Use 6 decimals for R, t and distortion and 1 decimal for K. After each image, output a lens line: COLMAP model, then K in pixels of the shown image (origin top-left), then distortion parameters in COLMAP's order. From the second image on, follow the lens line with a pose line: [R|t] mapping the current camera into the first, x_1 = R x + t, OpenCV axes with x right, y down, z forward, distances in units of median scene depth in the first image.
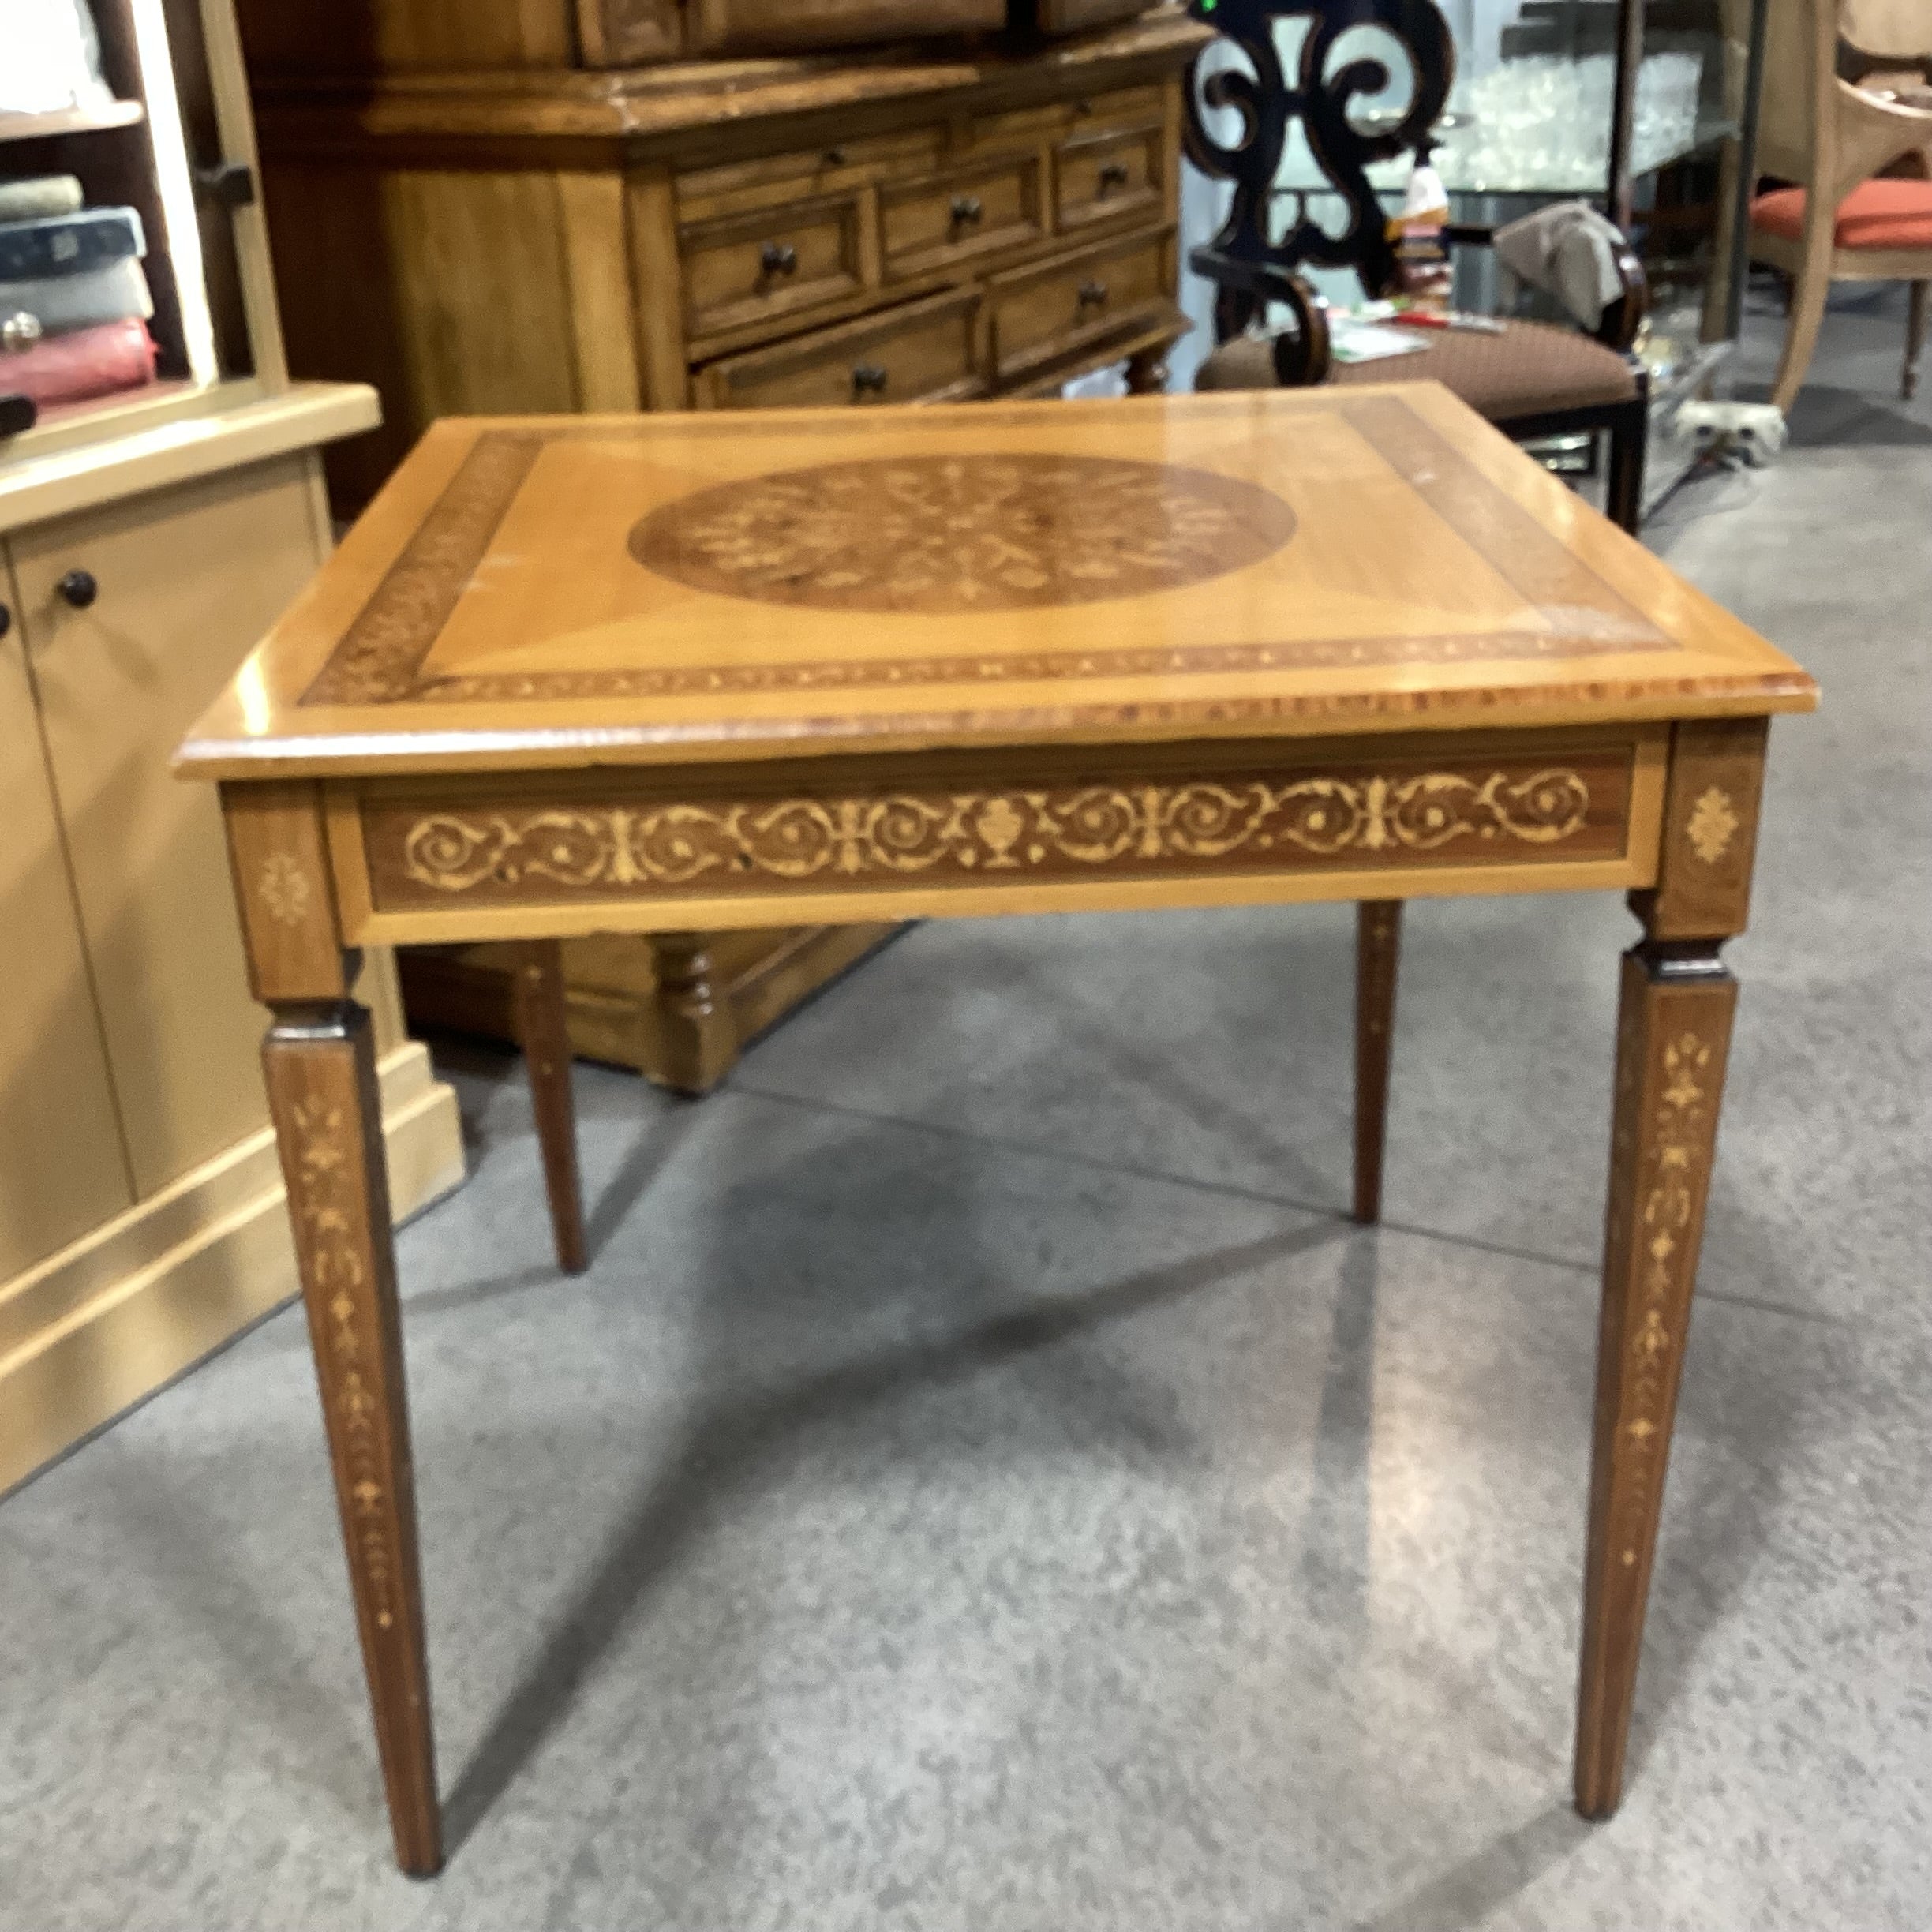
lens RADIAL K [[2346.9, 0, 956.2], [0, 2346.9, 962.4], [0, 0, 1]] dist [0.140605, -0.324764]
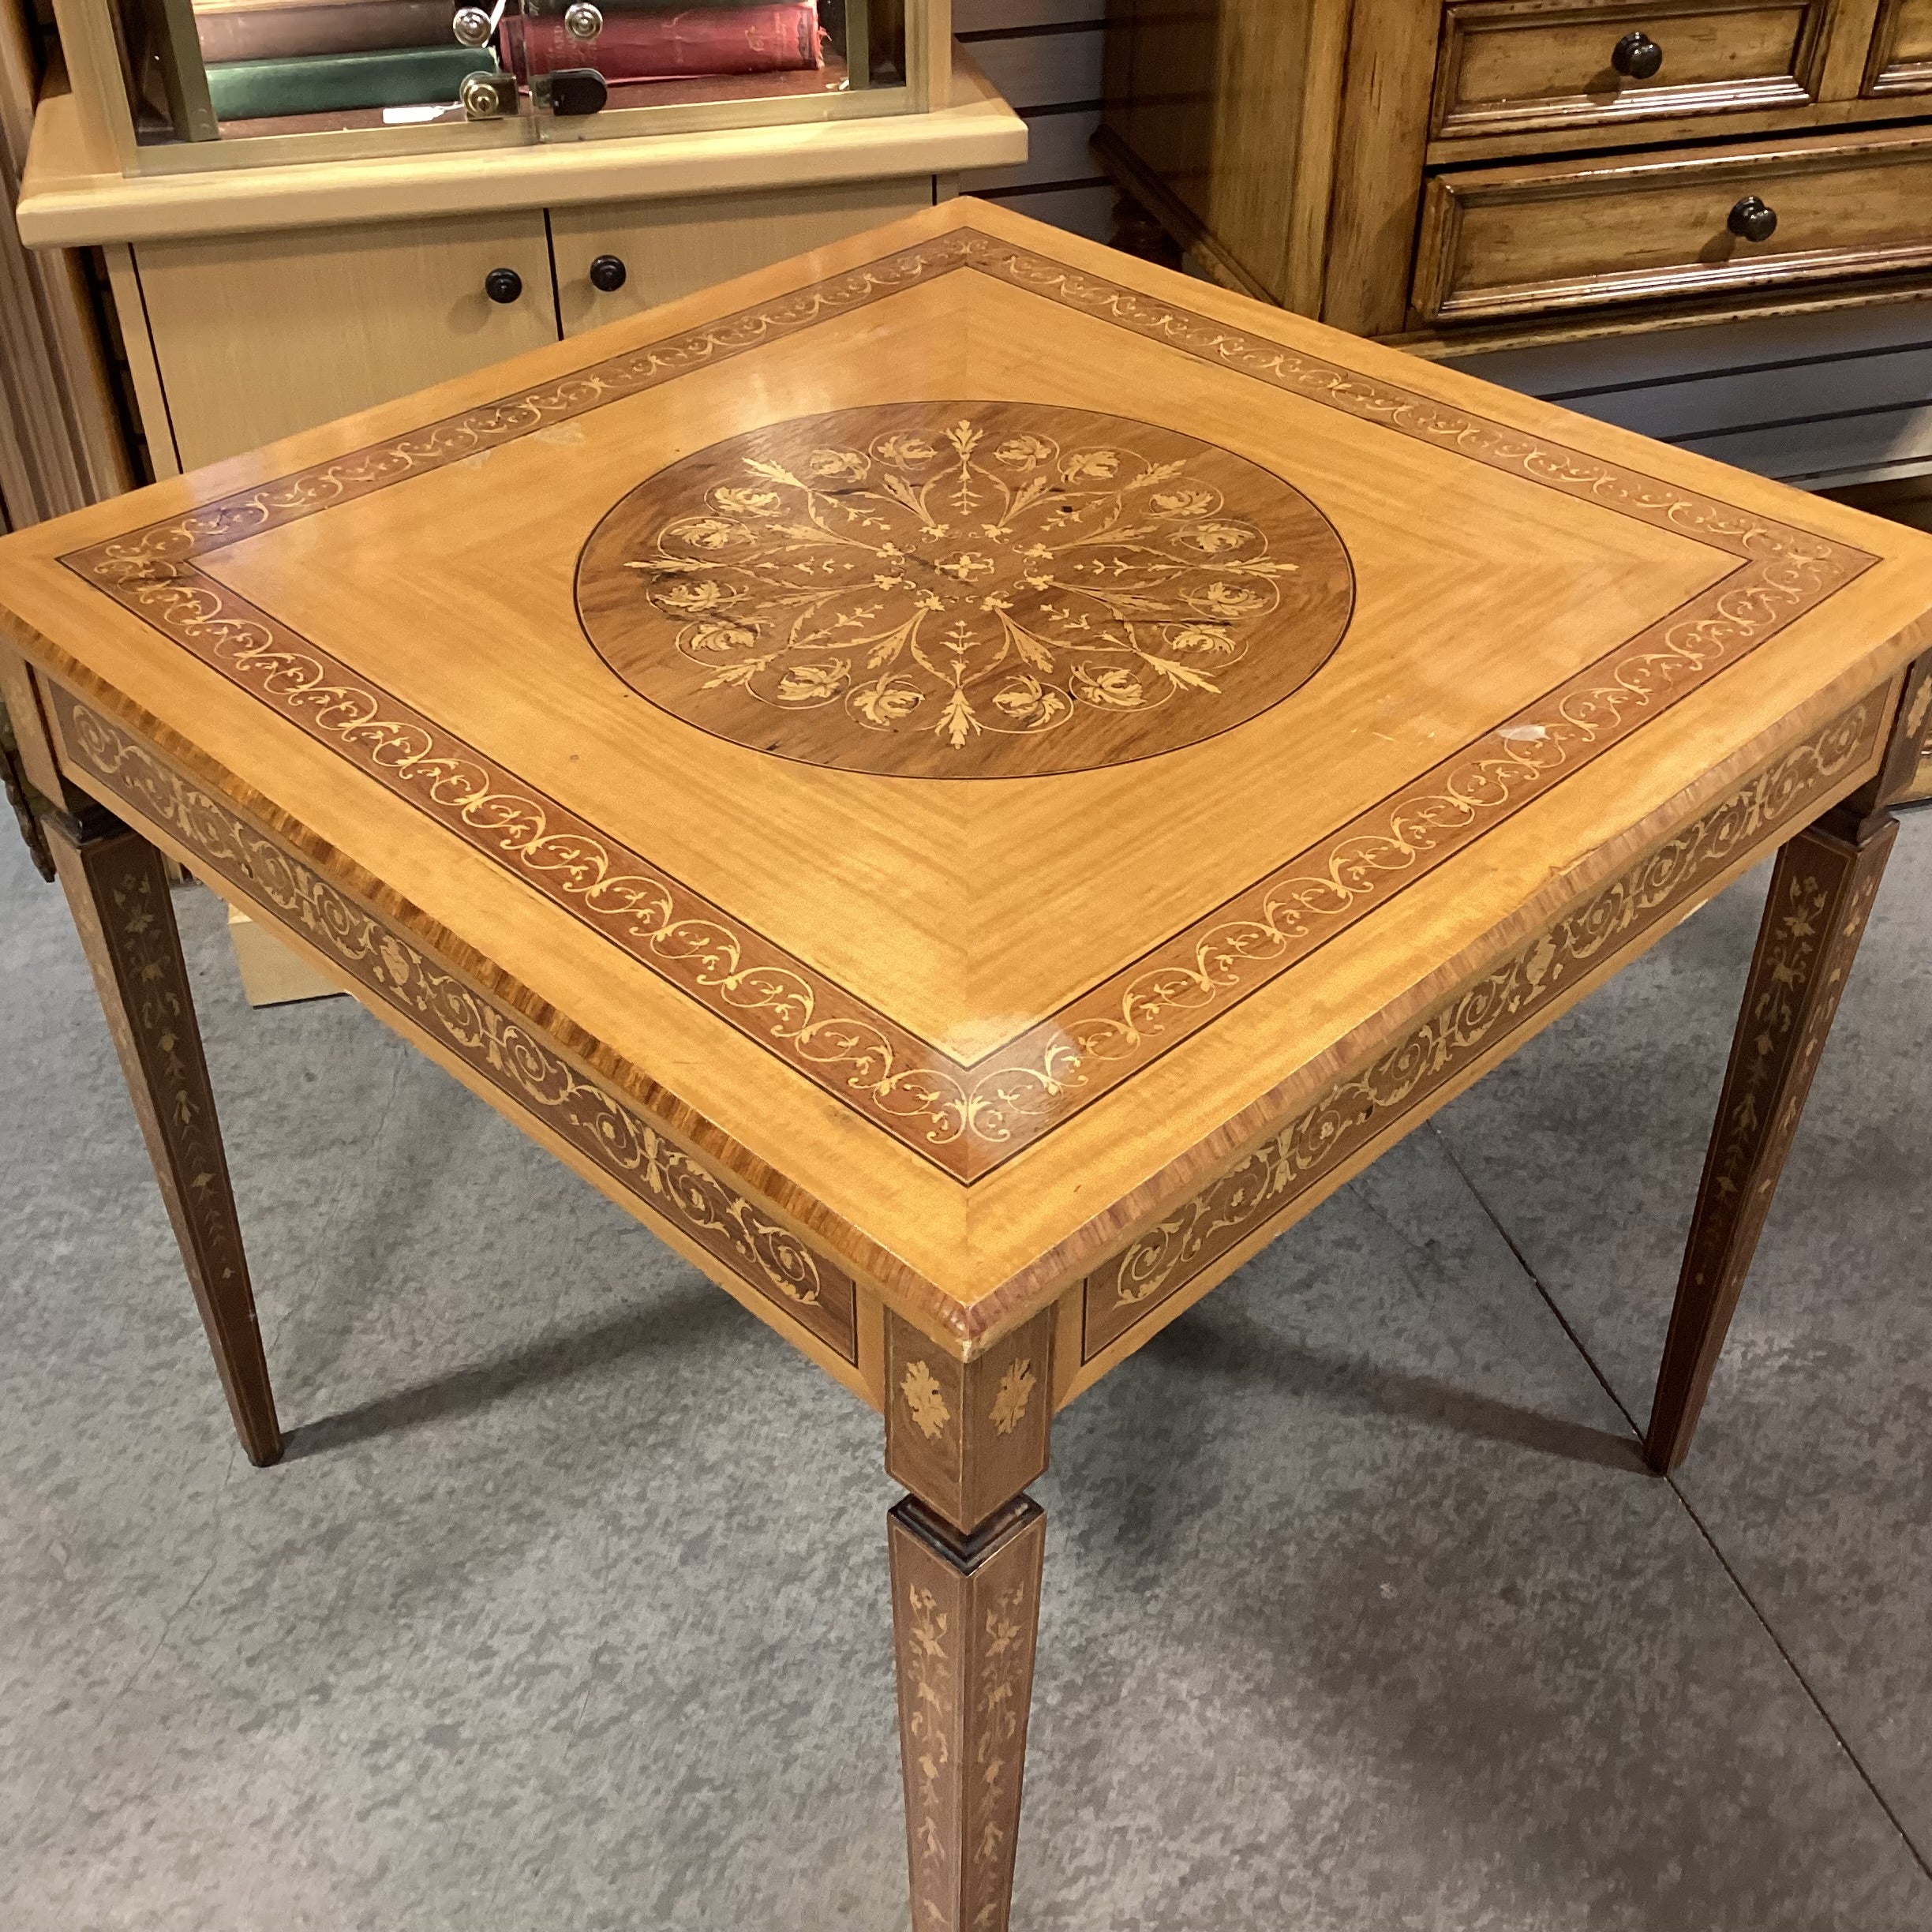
lens RADIAL K [[2313.0, 0, 963.9], [0, 2313.0, 952.8], [0, 0, 1]] dist [0.144869, -0.297740]
pose [[0.675065, 0.475378, -0.564184, 0.498899], [-0.318340, 0.877564, 0.358526, -0.335155], [0.665543, -0.062426, 0.743745, 0.334296]]
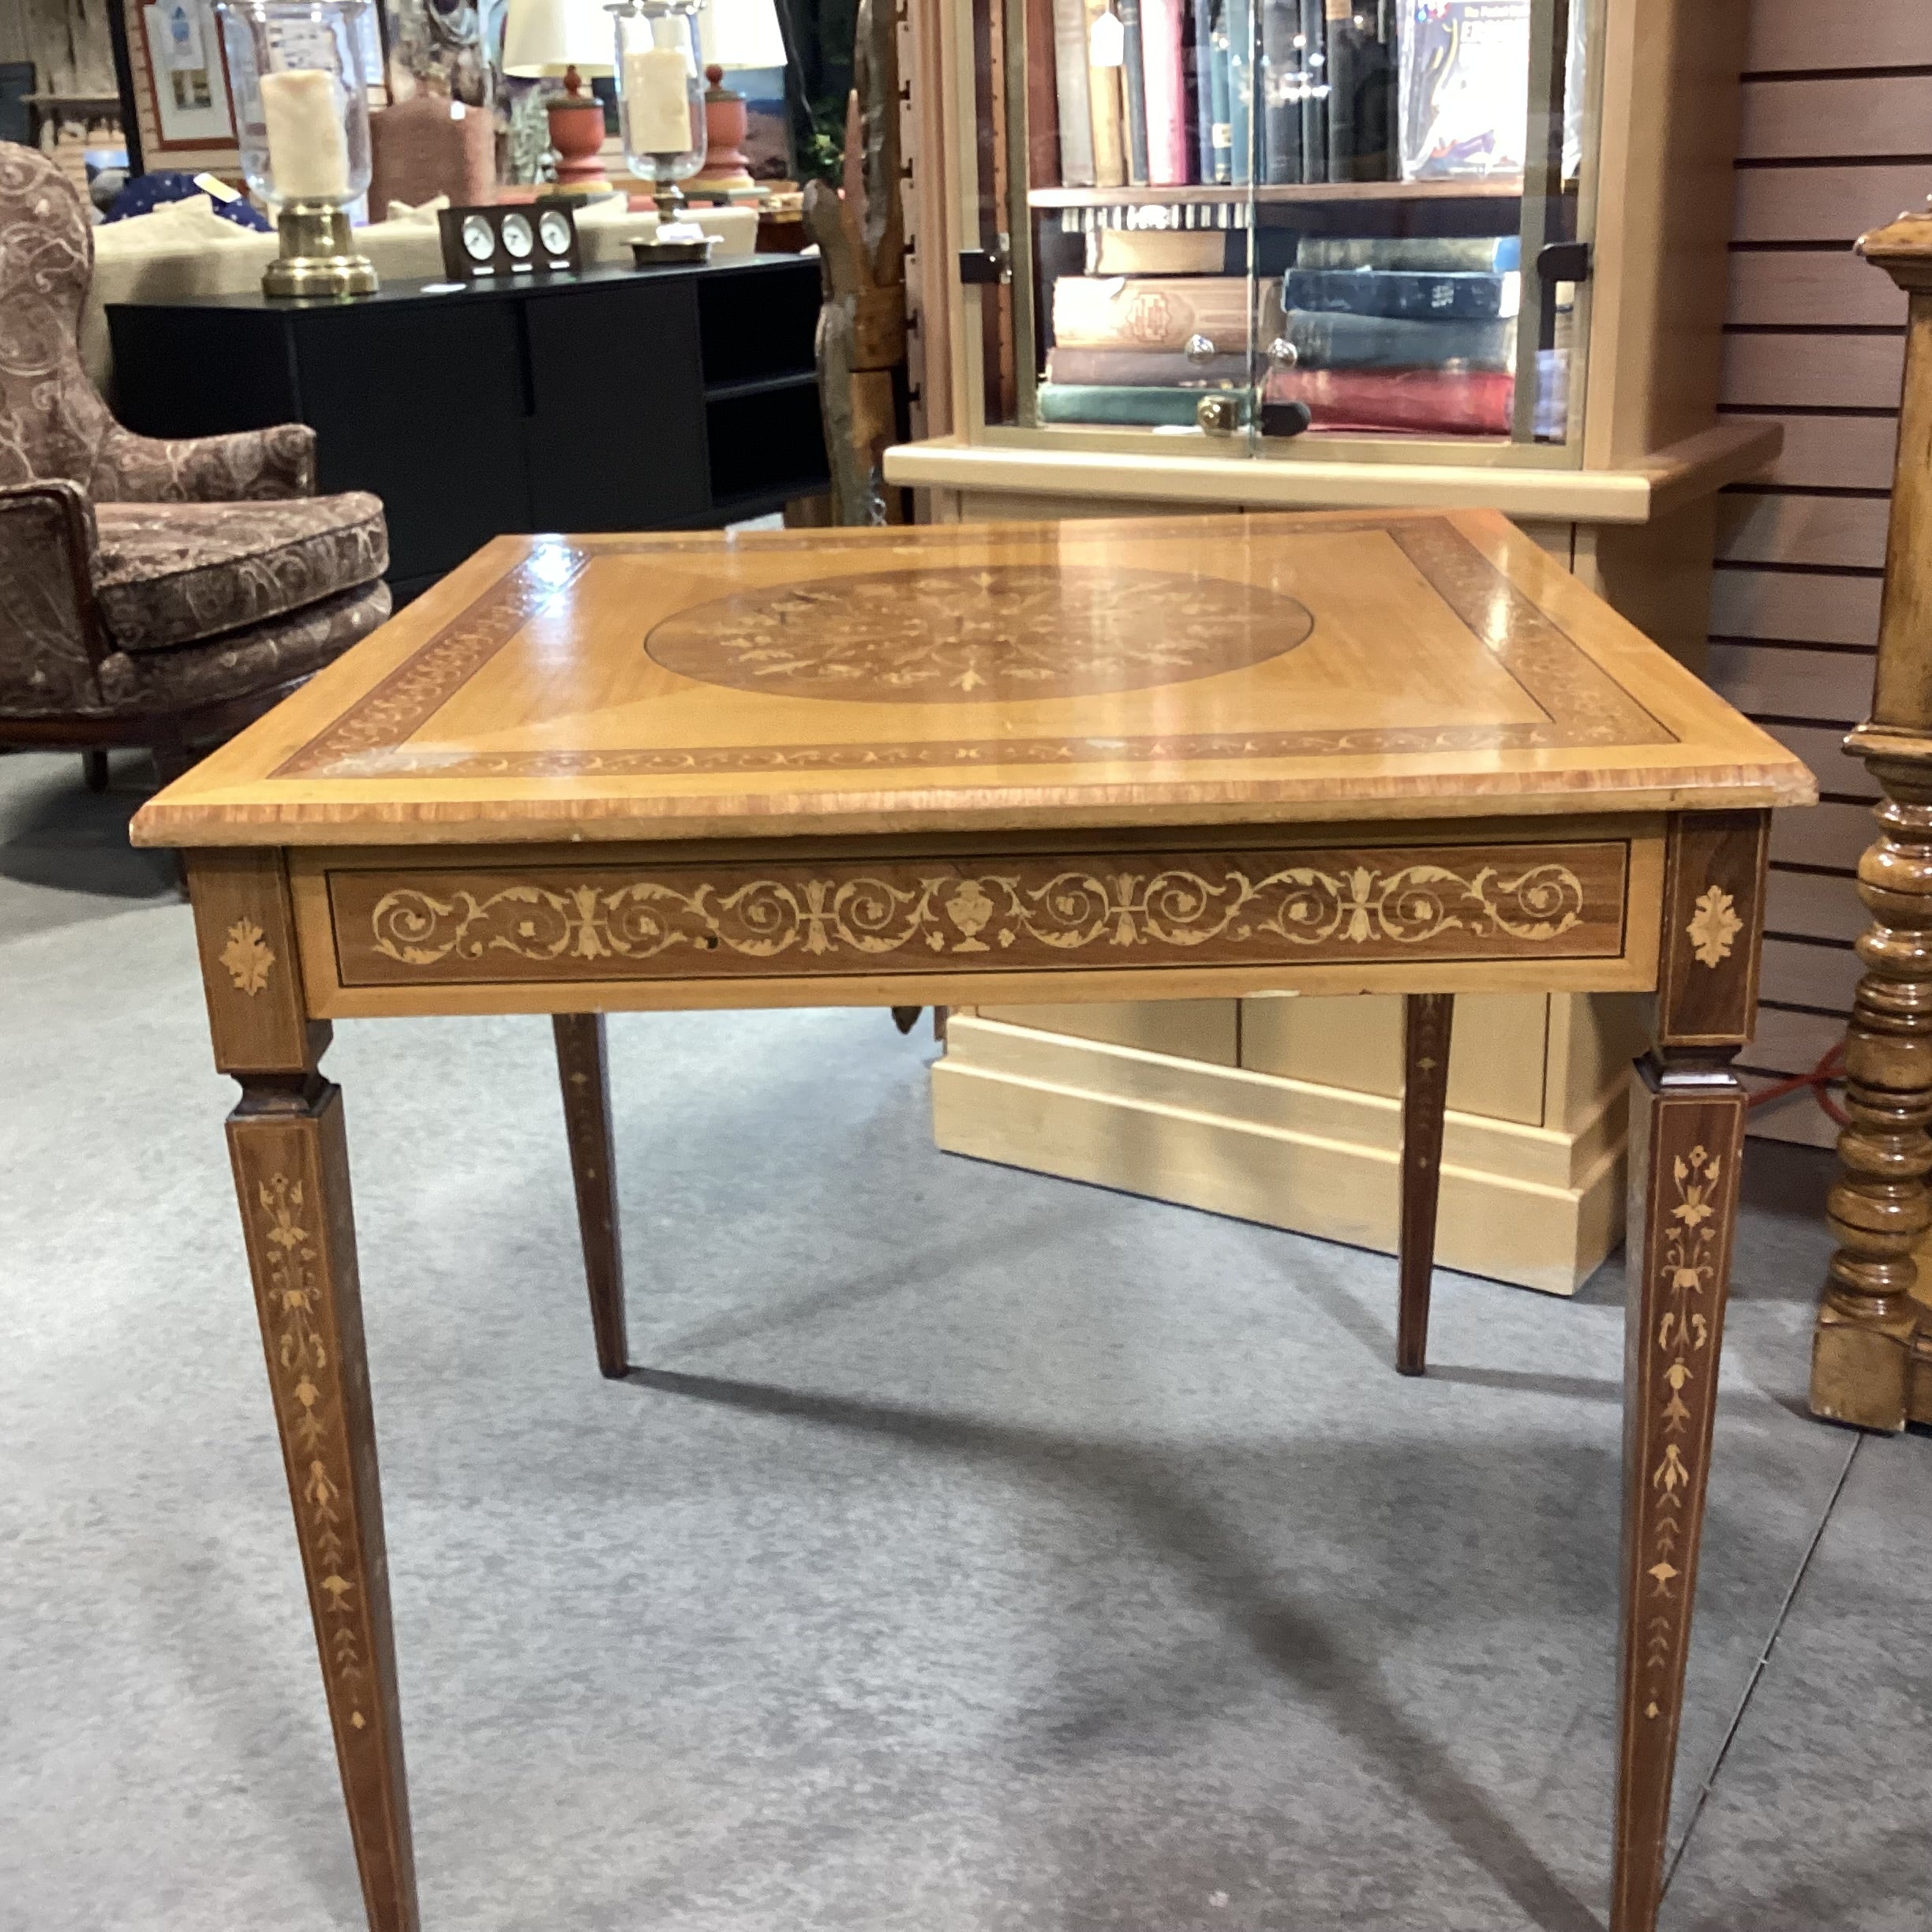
lens RADIAL K [[2346.9, 0, 956.2], [0, 2346.9, 962.4], [0, 0, 1]] dist [0.140605, -0.324764]
pose [[-0.072665, 0.366275, -0.927665, 0.896824], [-0.368882, 0.854297, 0.366201, -0.389903], [0.926632, 0.368809, 0.073034, 0.891194]]
